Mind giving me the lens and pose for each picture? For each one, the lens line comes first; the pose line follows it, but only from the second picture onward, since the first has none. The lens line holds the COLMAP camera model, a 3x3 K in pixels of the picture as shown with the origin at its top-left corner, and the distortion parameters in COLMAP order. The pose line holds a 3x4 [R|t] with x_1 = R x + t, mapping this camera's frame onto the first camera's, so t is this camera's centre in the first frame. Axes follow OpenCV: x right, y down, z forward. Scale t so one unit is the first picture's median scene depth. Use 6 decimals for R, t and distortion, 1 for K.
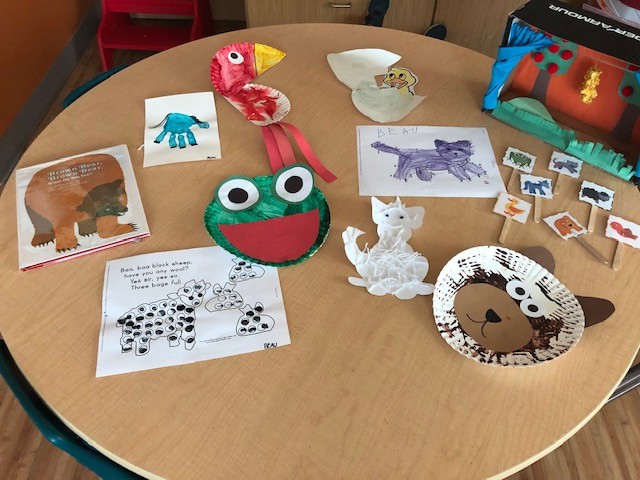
lens RADIAL K [[526.4, 0, 319.0], [0, 526.4, 240.2], [0, 0, 1]] dist [0.012062, -0.012924]
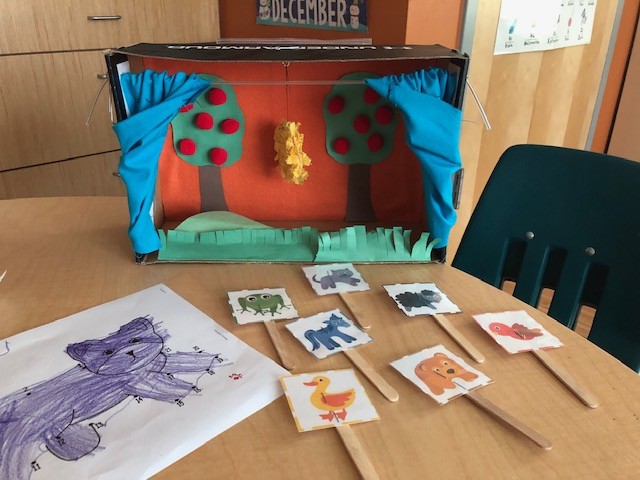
lens RADIAL K [[526.4, 0, 319.3], [0, 526.4, 241.7], [0, 0, 1]] dist [0.012062, -0.012924]
pose [[0.709352, -0.303433, 0.636198, 0.132855], [0.528446, 0.826235, -0.195140, -0.079883], [-0.466438, 0.474619, 0.746440, 0.603424]]
